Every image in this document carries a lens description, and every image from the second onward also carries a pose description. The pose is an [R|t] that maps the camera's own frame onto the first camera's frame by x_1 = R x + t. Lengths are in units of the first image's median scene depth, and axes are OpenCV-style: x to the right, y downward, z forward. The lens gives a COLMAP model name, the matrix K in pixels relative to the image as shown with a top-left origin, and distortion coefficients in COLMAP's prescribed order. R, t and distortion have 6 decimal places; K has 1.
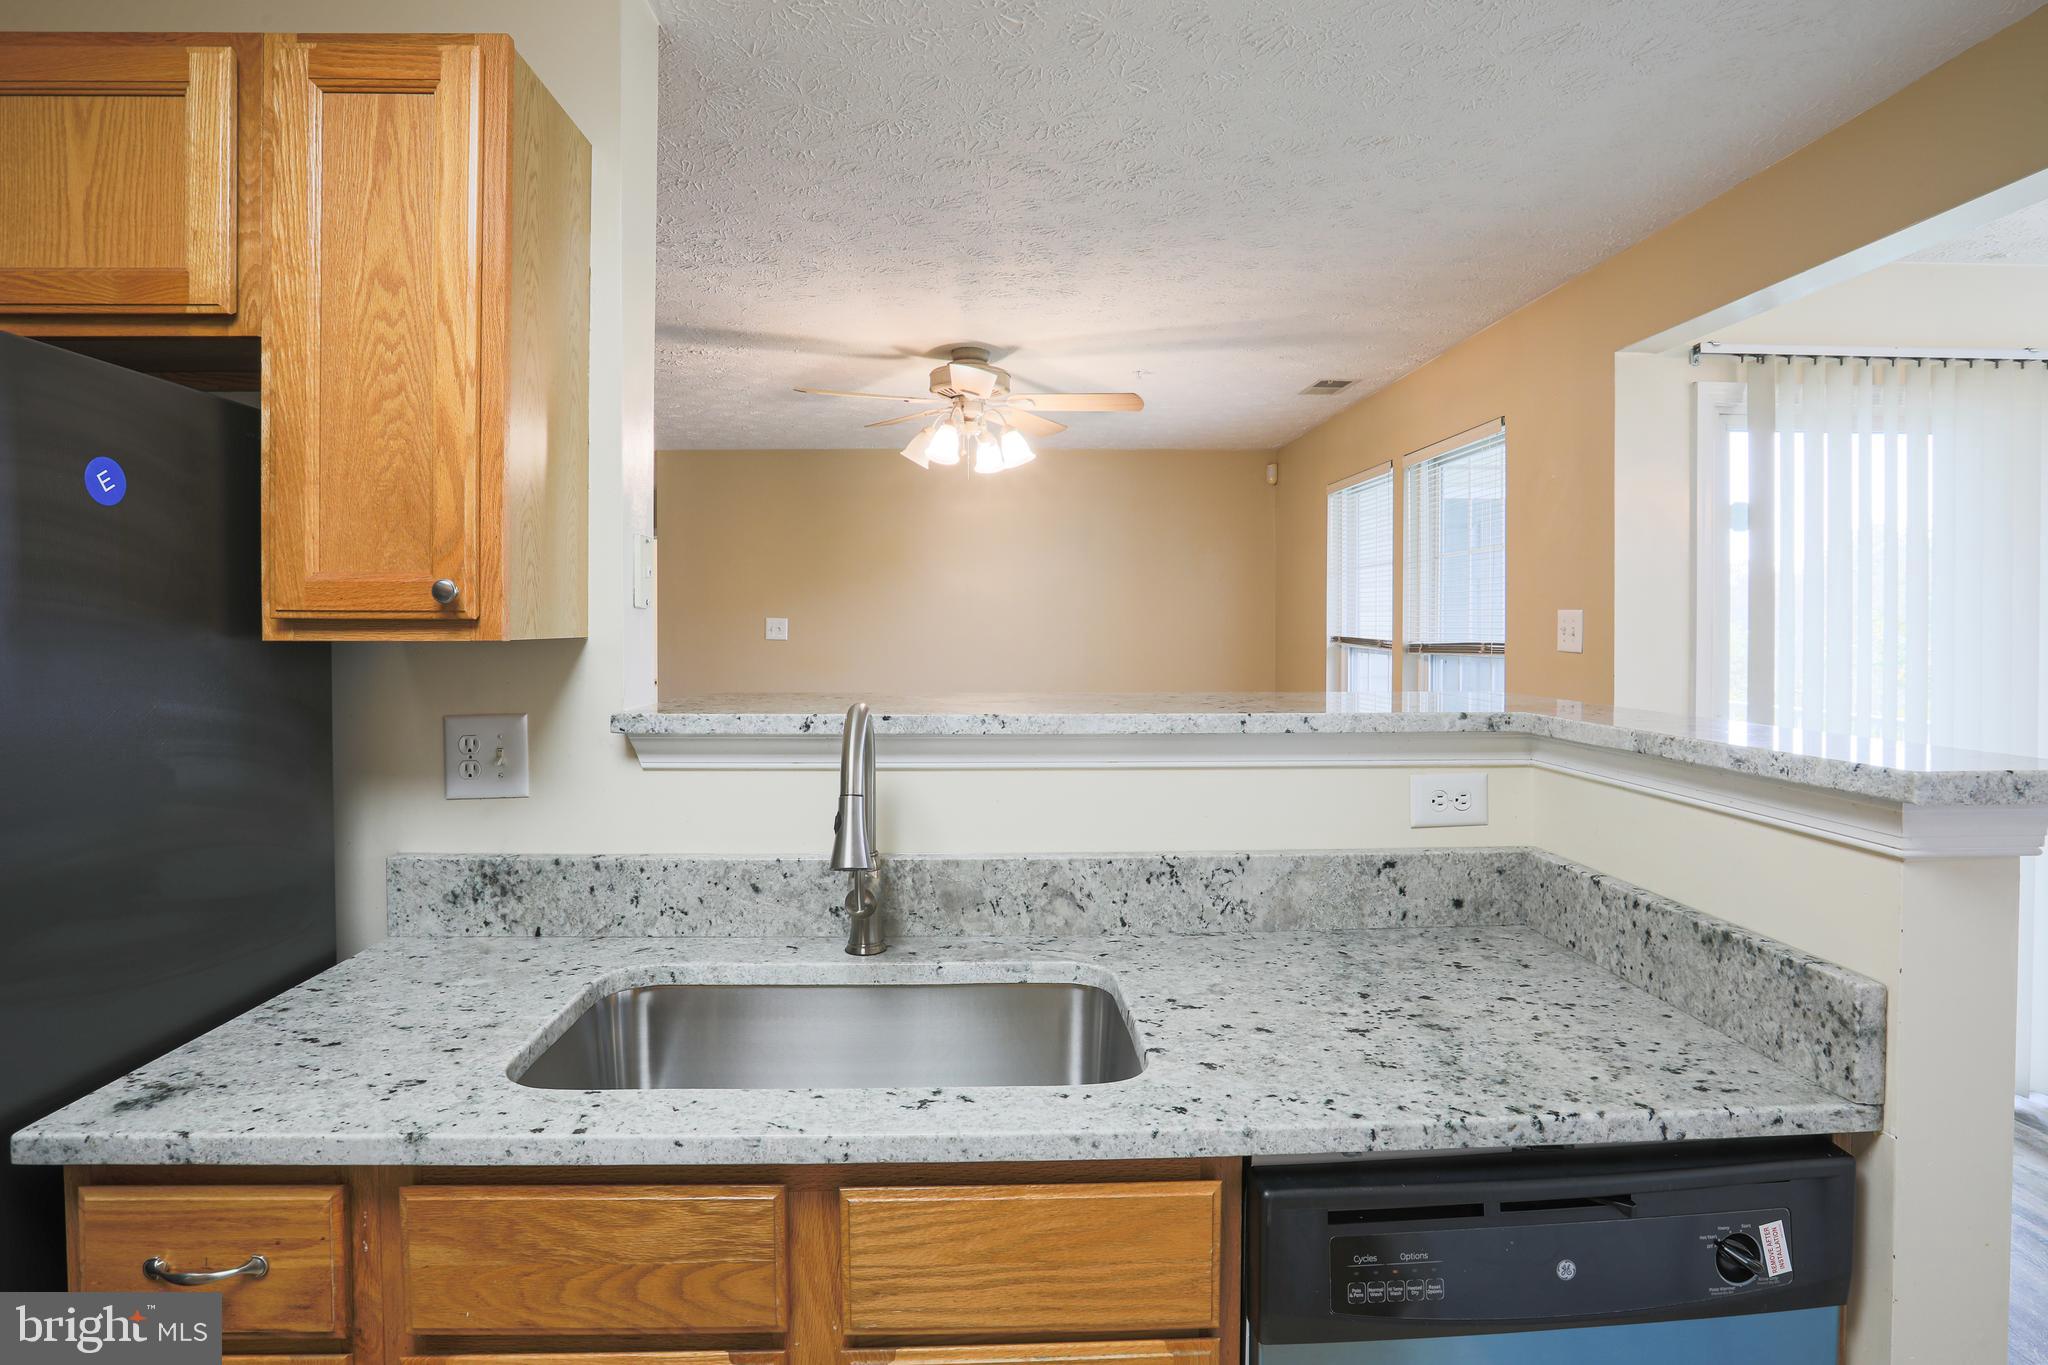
lens RADIAL K [[1020.0, 0, 1004.4], [0, 1020.0, 639.4], [0, 0, 1]] dist [-0.069252, 0.031506]
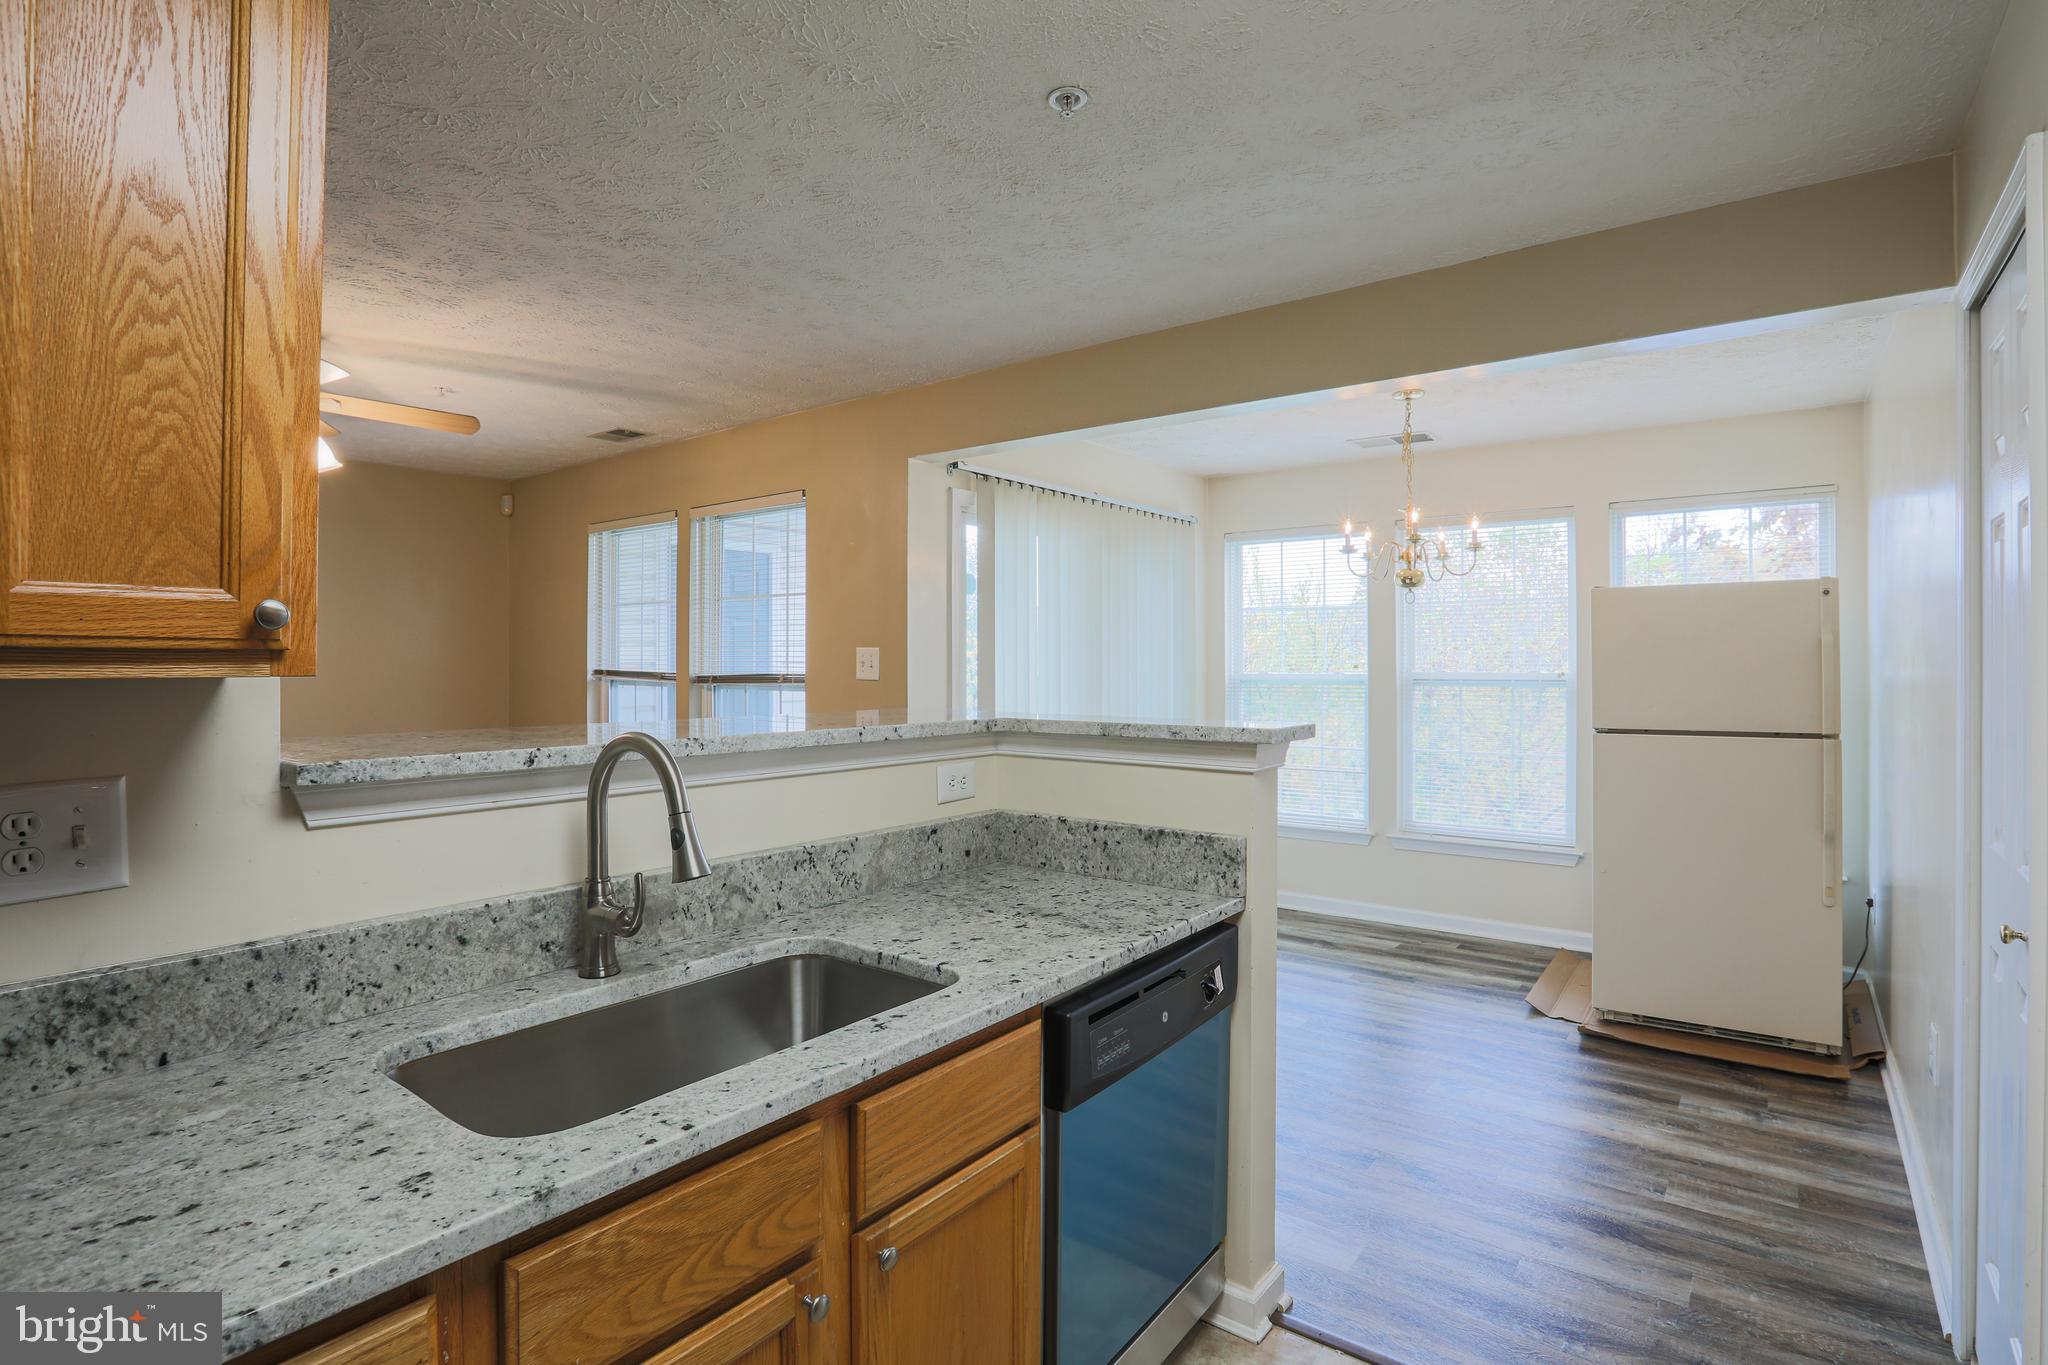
lens RADIAL K [[995.3, 0, 1039.5], [0, 995.3, 664.2], [0, 0, 1]] dist [-0.059740, 0.021627]
pose [[0.631325, -0.001720, 0.775517, -0.610762], [0.008786, 0.999949, -0.004934, 0.000661], [-0.775469, 0.009929, 0.631308, 0.019598]]
